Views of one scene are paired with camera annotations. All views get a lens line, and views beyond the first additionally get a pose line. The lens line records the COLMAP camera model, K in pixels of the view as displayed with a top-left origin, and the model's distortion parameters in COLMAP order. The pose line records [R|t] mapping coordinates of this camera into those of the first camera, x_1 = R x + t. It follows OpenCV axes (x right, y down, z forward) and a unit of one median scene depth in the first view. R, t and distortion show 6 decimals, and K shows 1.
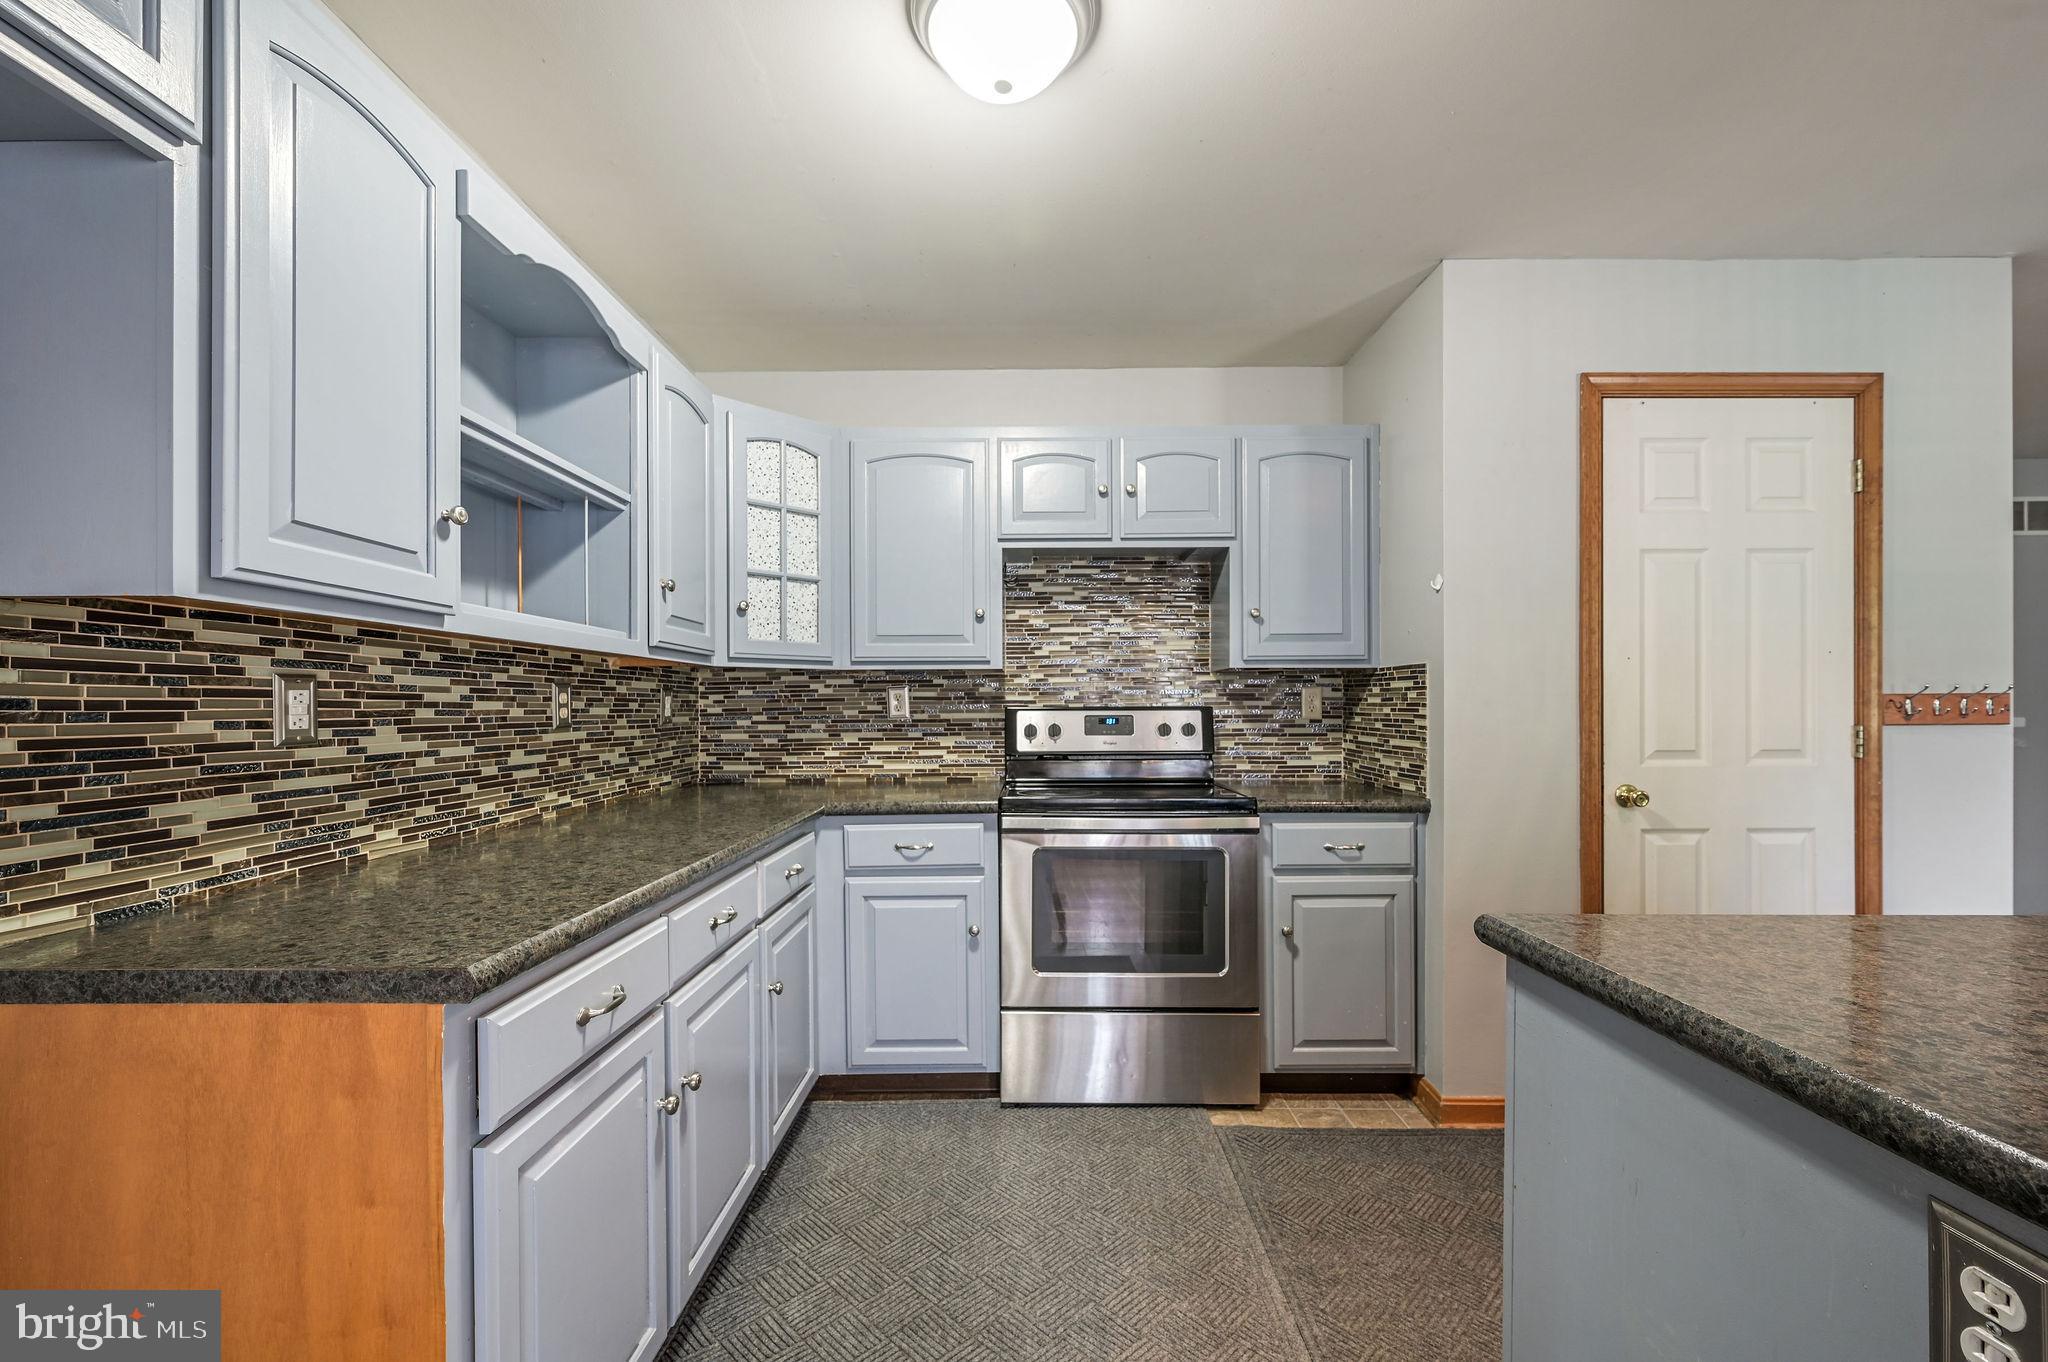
lens RADIAL K [[808.2, 0, 1019.3], [0, 808.2, 705.0], [0, 0, 1]] dist [-0.000640, -0.000009]
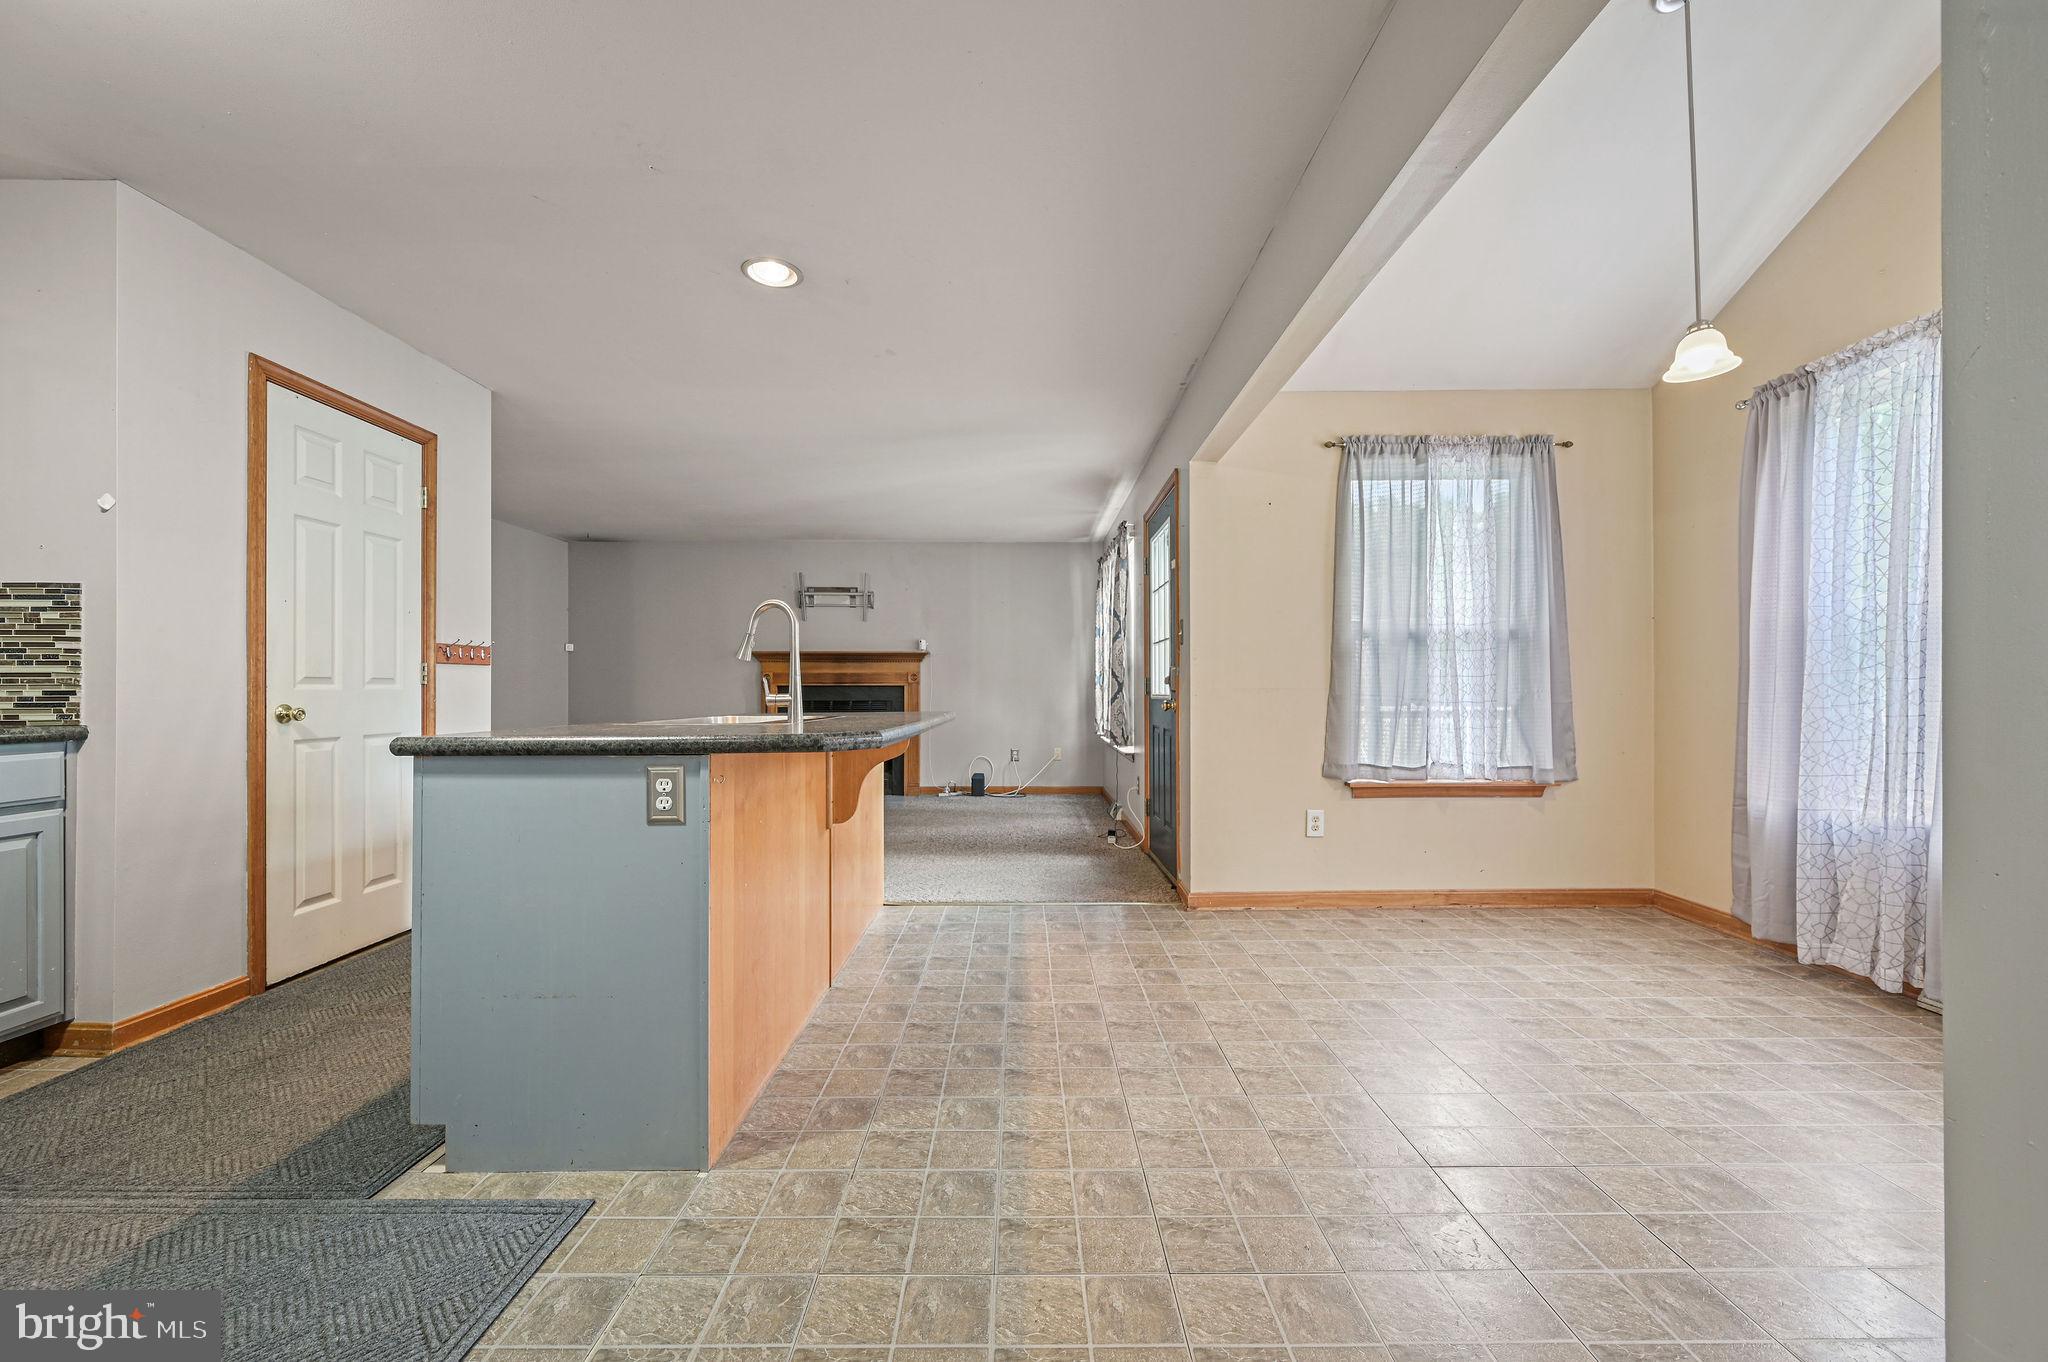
lens RADIAL K [[808.2, 0, 1025.7], [0, 808.2, 694.1], [0, 0, 1]] dist [-0.000640, -0.000009]
pose [[-0.016114, 0.000127, 0.999870, -0.487519], [-0.004214, 0.999991, -0.000195, 0.078546], [-0.999861, -0.004217, -0.016113, -0.100104]]
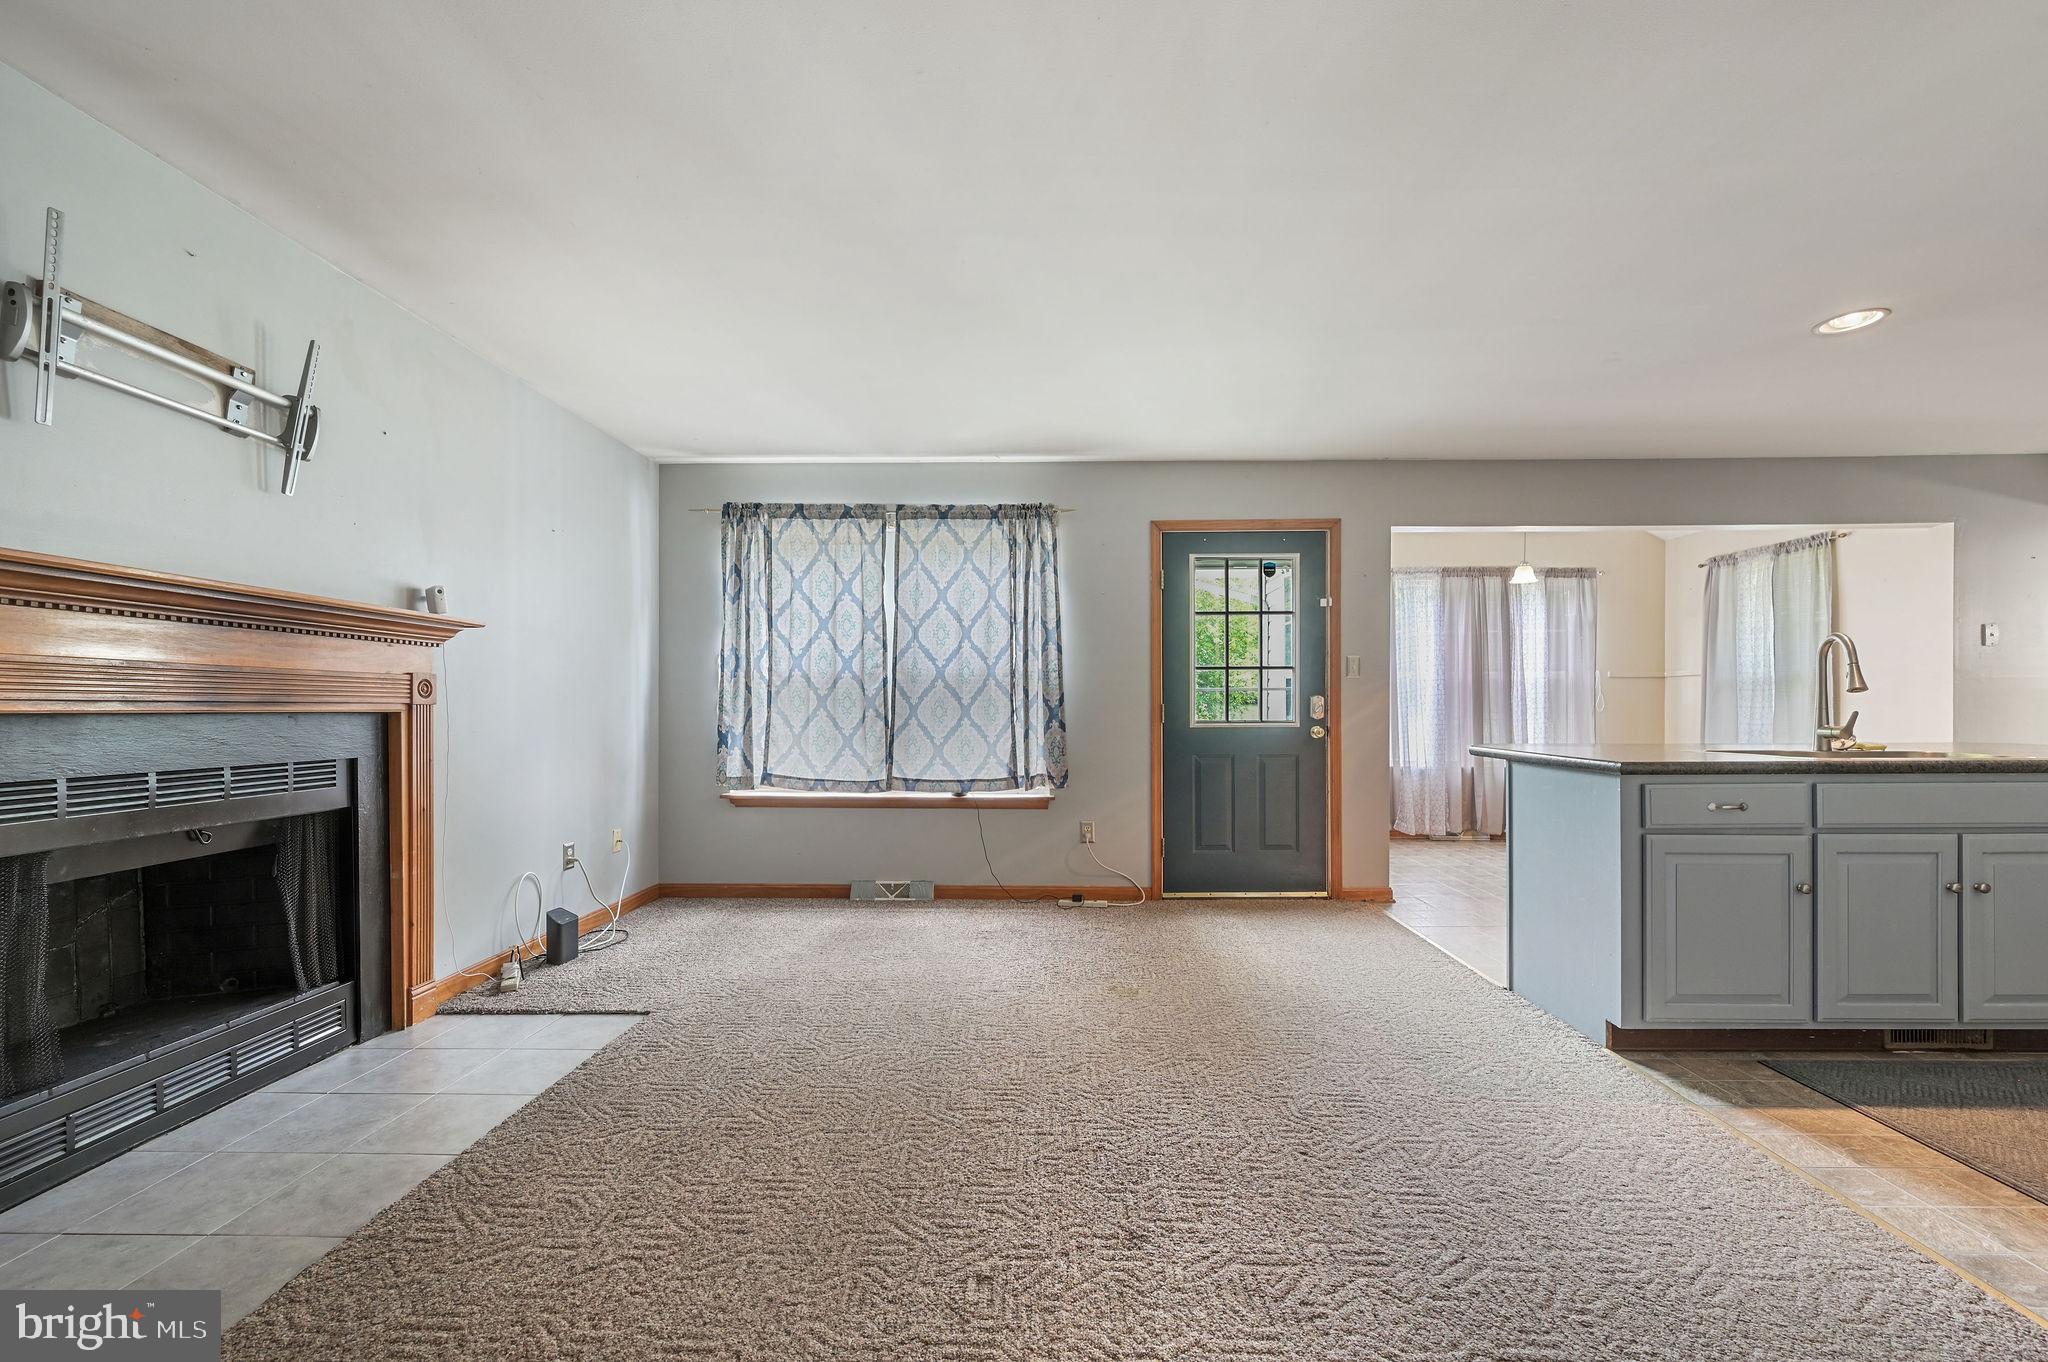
lens RADIAL K [[808.2, 0, 1055.4], [0, 808.2, 706.7], [0, 0, 1]] dist [-0.000640, -0.000009]
pose [[-0.999917, 0.003406, 0.012457, 1.952290], [0.003326, 0.999973, -0.006477, 0.049427], [-0.012479, -0.006435, -0.999901, 1.526232]]
